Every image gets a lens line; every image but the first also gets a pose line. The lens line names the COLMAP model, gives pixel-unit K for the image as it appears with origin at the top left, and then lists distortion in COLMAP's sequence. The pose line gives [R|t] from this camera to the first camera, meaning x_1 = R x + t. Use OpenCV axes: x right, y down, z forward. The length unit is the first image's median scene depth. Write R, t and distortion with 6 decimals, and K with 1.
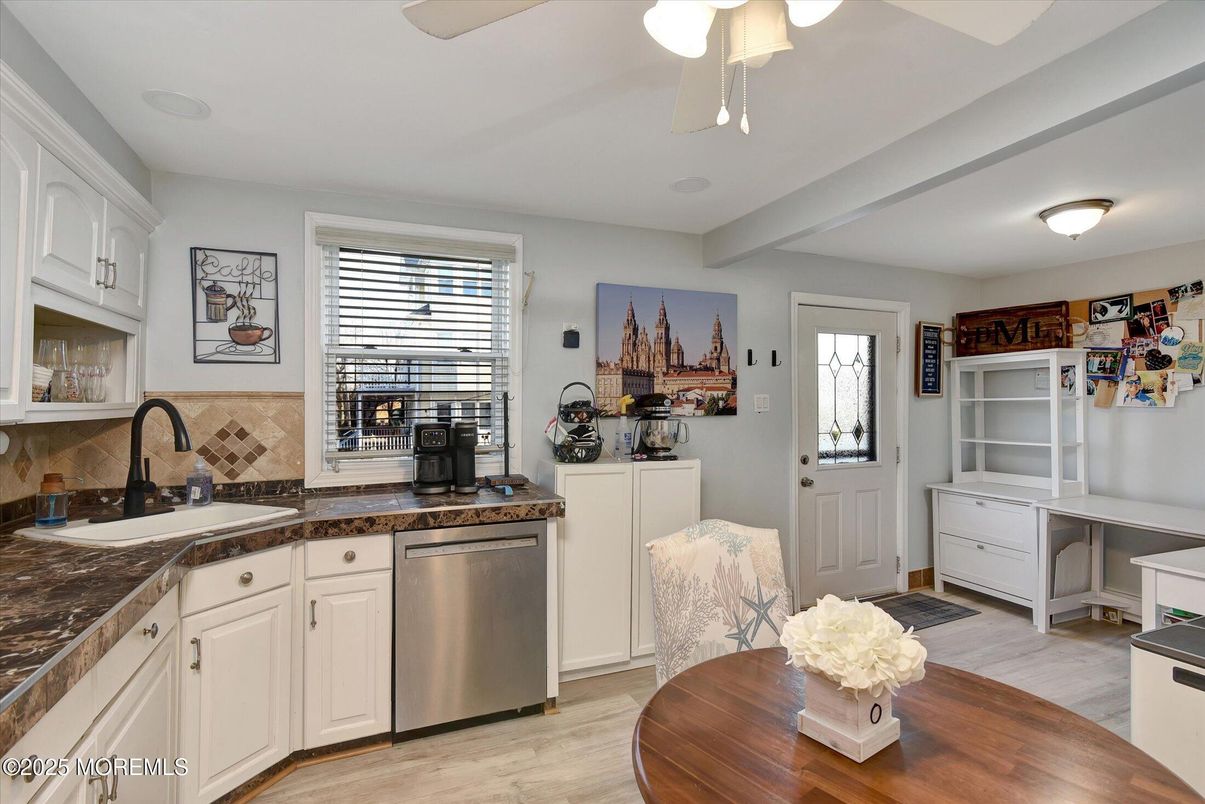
lens RADIAL K [[567.7, 0, 604.1], [0, 567.7, 397.7], [0, 0, 1]] dist [-0.002710, -0.000082]
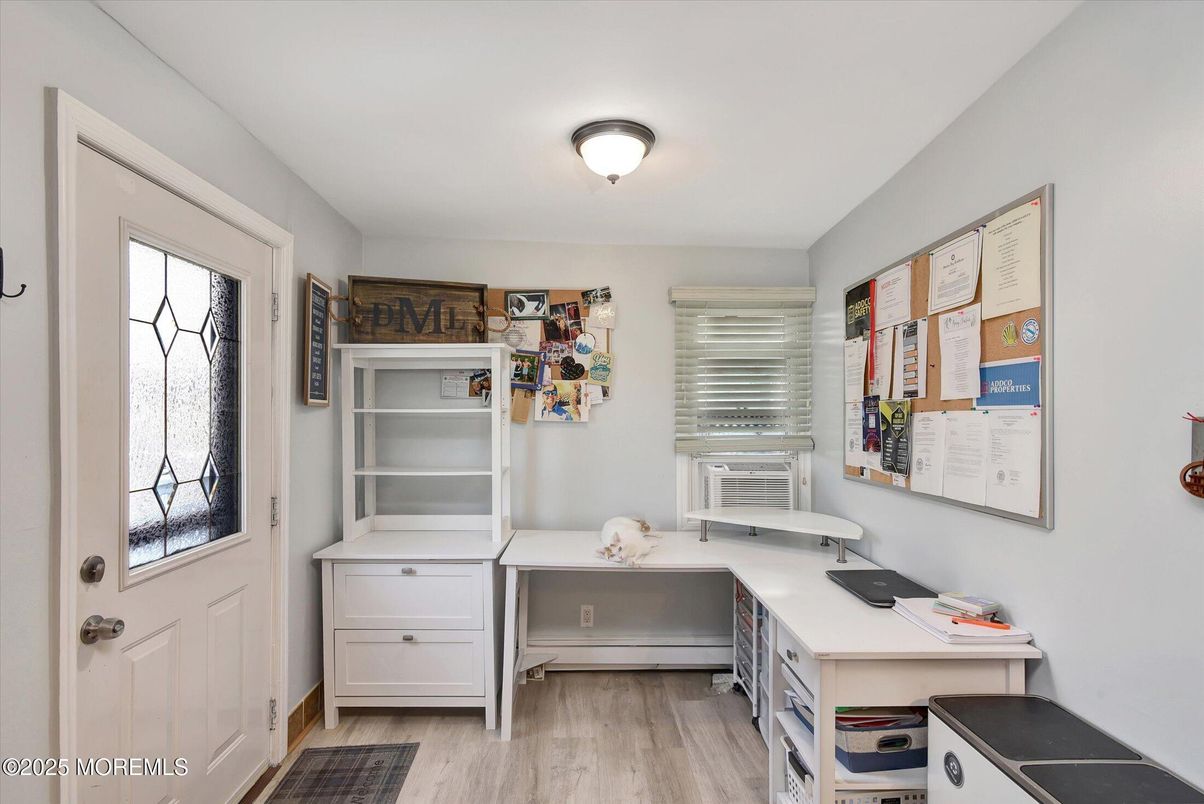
lens RADIAL K [[593.8, 0, 604.7], [0, 593.8, 419.5], [0, 0, 1]] dist [0.001367, 0.000180]
pose [[0.342751, -0.000892, 0.939426, 0.107956], [-0.015223, 0.999863, 0.006504, 0.005881], [-0.939303, -0.016530, 0.342690, 0.582138]]
